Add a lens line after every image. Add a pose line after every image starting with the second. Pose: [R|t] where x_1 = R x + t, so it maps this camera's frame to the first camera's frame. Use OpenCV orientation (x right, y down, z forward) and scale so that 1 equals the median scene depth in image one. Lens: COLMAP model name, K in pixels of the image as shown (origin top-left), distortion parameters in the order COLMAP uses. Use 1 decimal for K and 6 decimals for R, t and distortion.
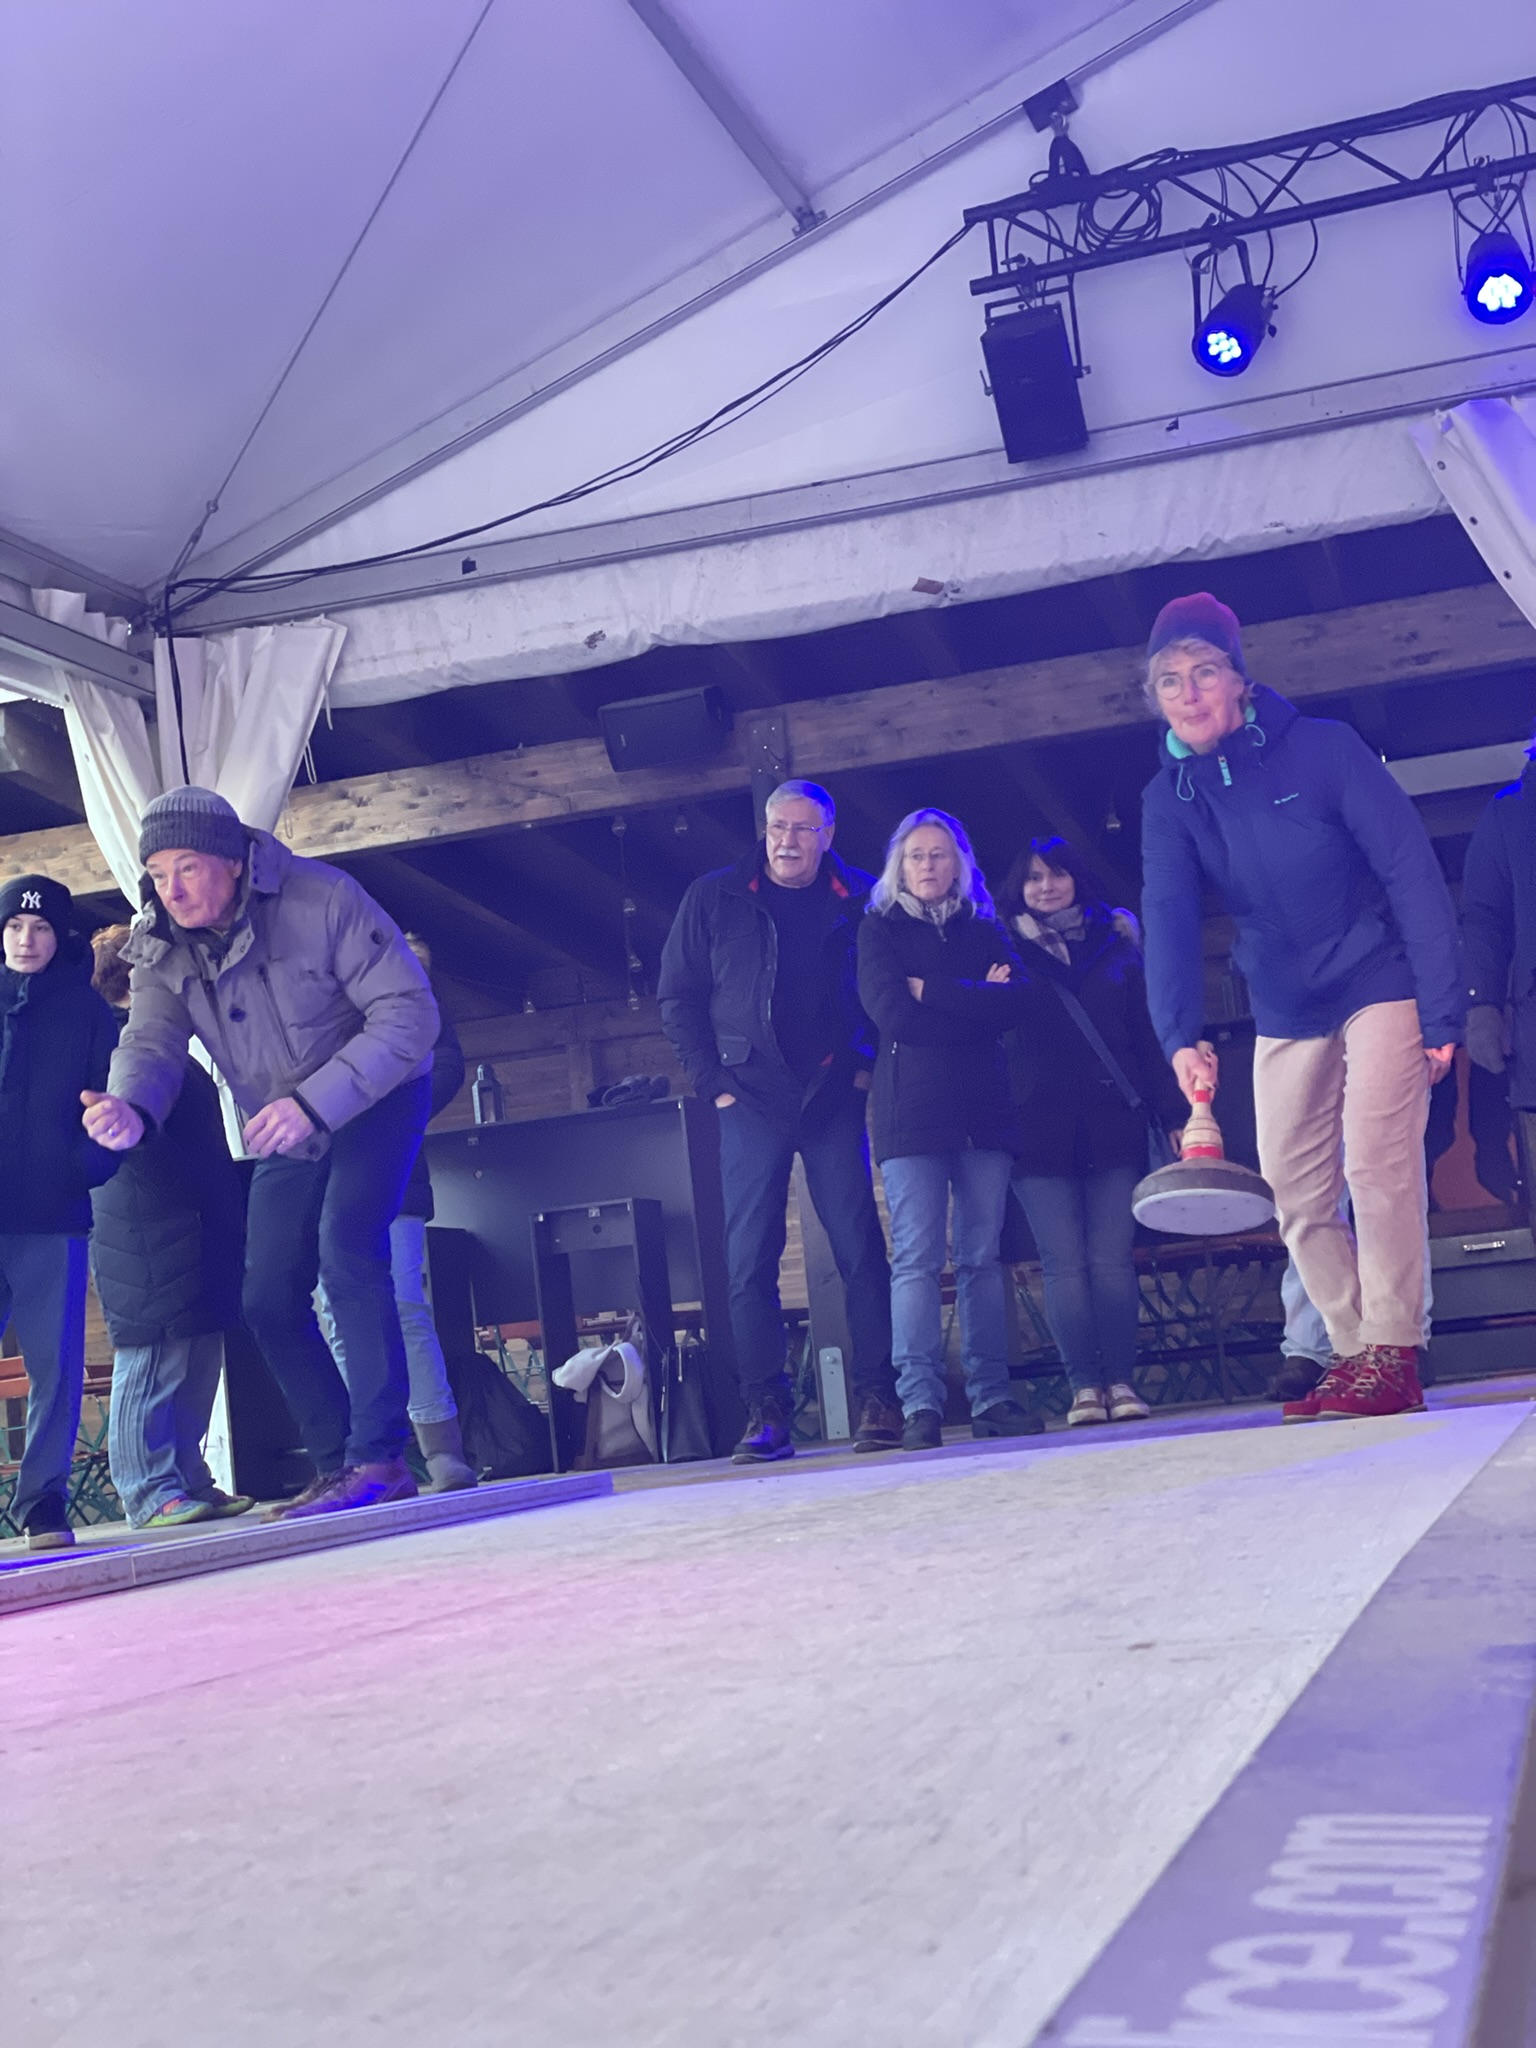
lens RADIAL K [[3012.5, 0, 742.9], [0, 3012.5, 1050.7], [0, 0, 1]] dist [0.199920, -0.429750]
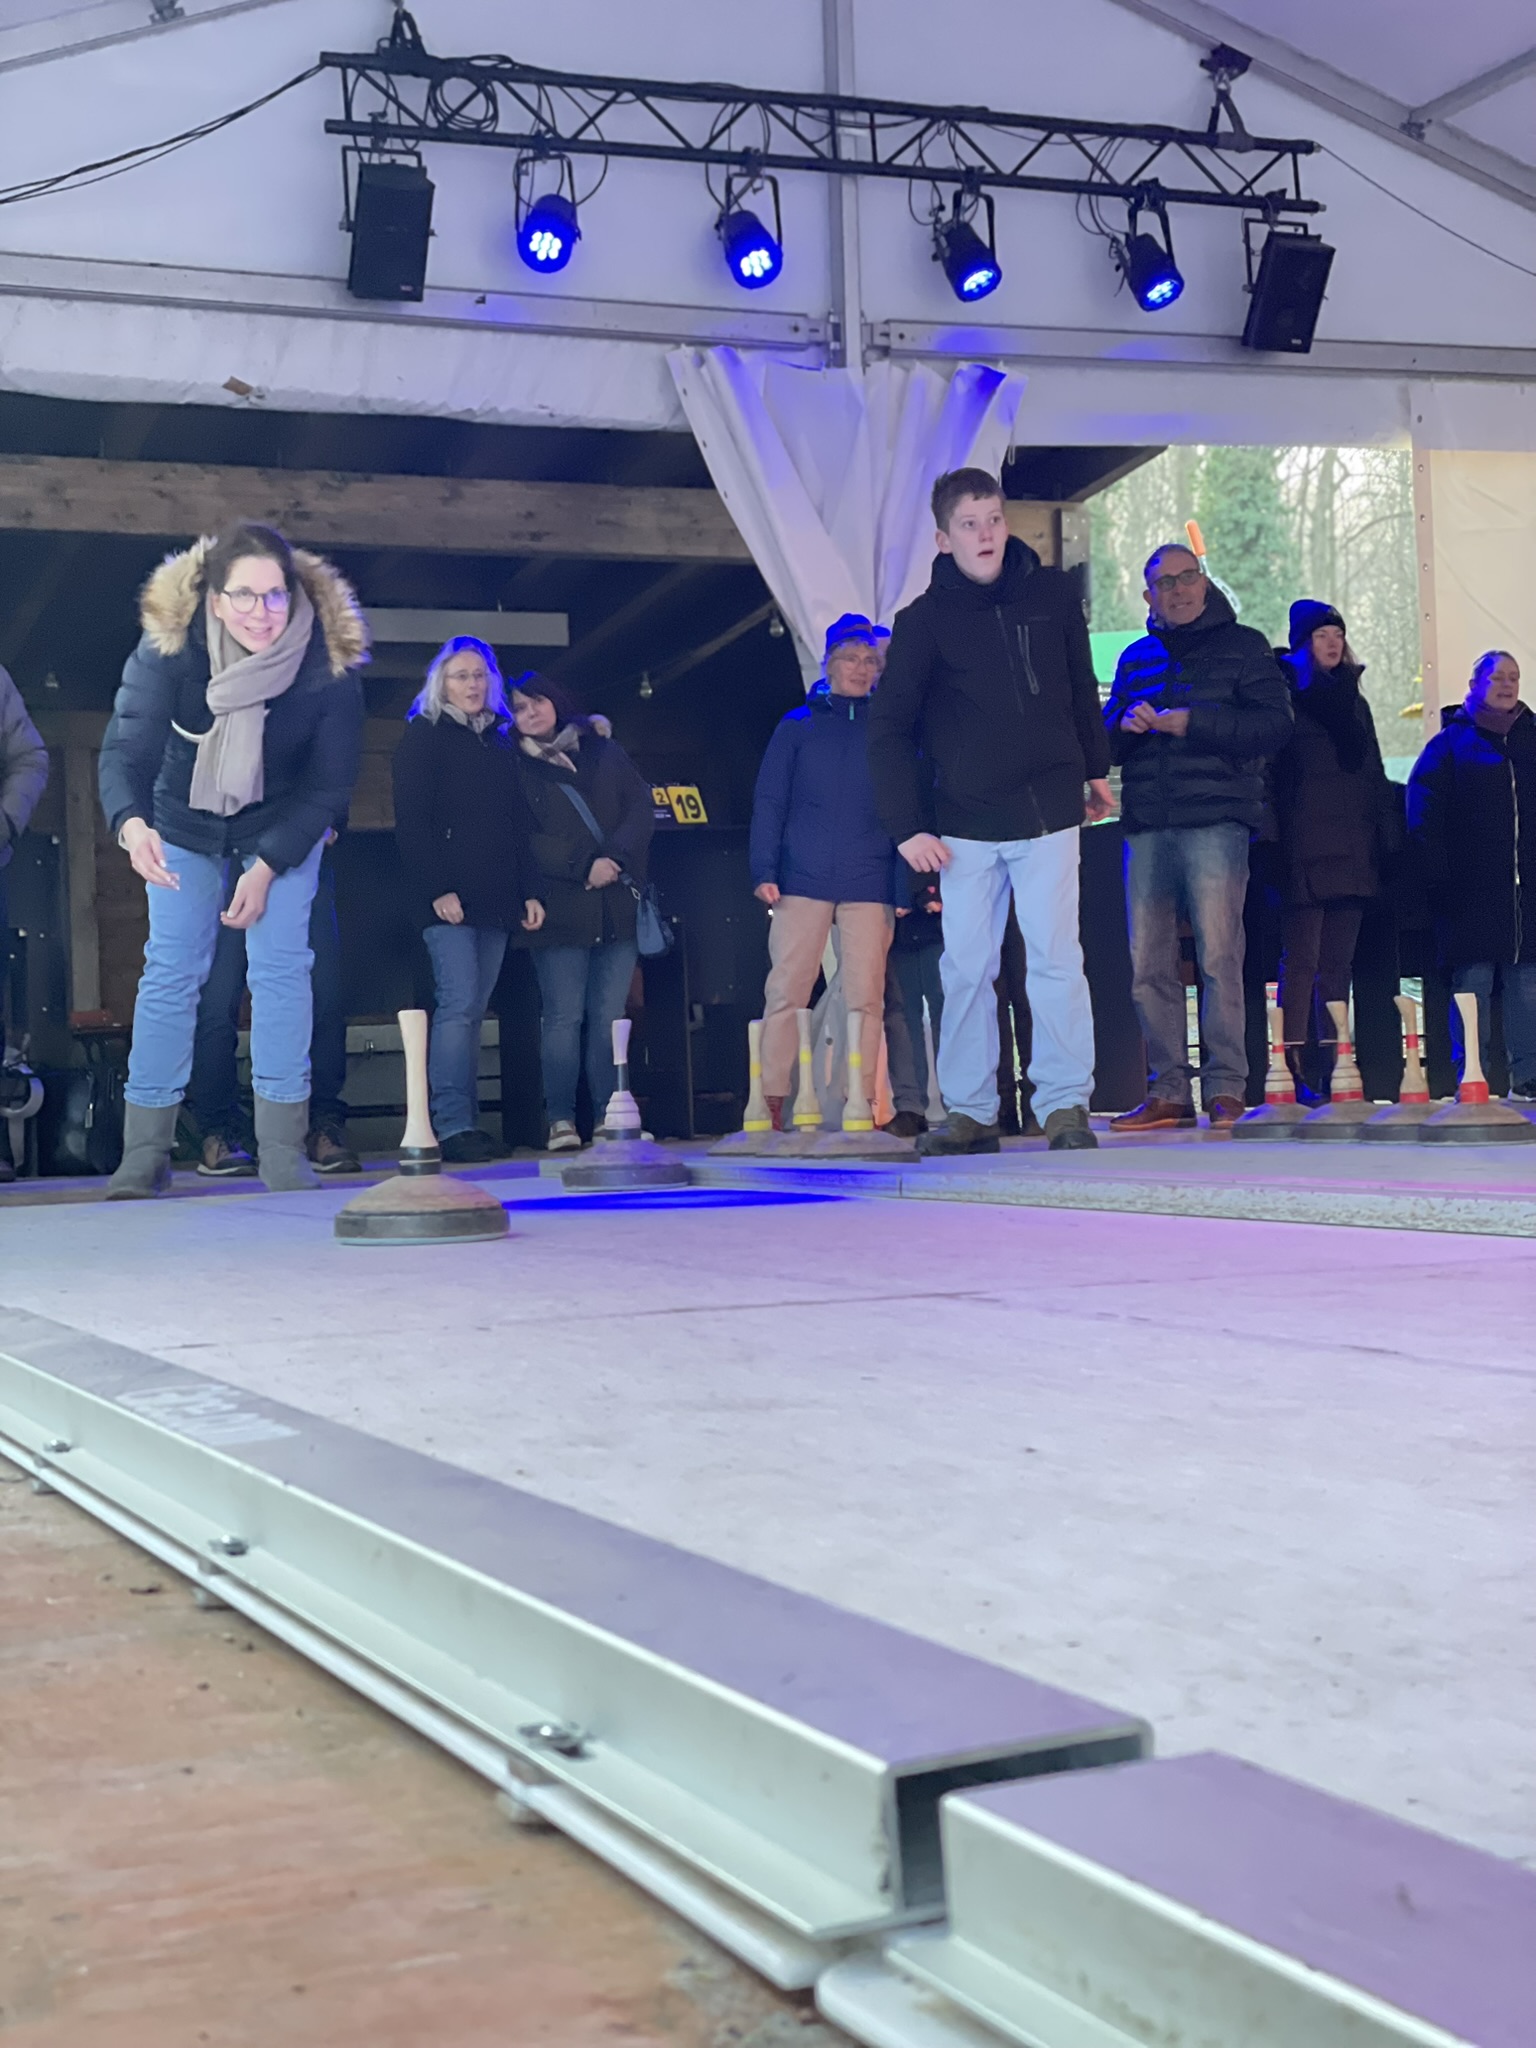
lens RADIAL K [[3043.0, 0, 726.3], [0, 3043.0, 1024.6], [0, 0, 1]] dist [0.256866, -0.823487]
pose [[0.777858, 0.086949, 0.622396, -0.472955], [-0.115472, 0.993295, 0.005550, 0.046079], [-0.617740, -0.076186, 0.782683, 0.021173]]
